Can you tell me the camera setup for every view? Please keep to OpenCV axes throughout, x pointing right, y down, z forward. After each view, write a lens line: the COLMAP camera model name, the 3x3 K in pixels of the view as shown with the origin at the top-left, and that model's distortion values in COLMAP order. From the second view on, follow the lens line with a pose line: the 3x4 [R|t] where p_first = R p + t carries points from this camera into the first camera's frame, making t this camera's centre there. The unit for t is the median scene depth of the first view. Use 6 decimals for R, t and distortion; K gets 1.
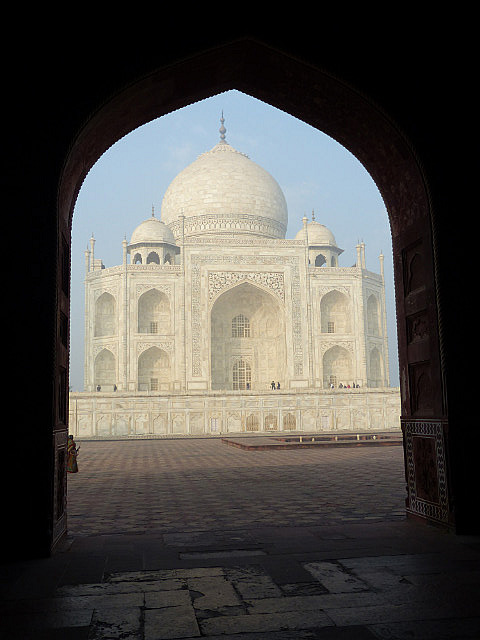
lens RADIAL K [[630.0, 0, 239.7], [0, 630.0, 320.1], [0, 0, 1]] dist [-0.067753, 0.000000]
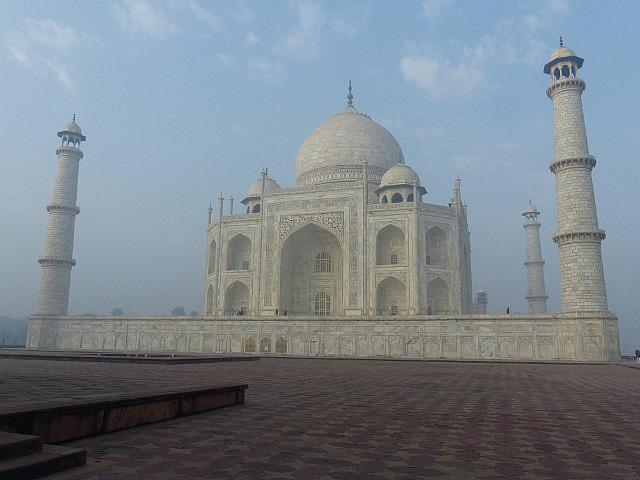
lens RADIAL K [[509.7, 0, 320.0], [0, 509.7, 239.2], [0, 0, 1]] dist [-0.043044, 0.001093]
pose [[0.892729, -0.057994, -0.446846, 0.442522], [0.033638, 0.997493, -0.062257, 0.027485], [0.449336, 0.040548, 0.892442, 0.183491]]
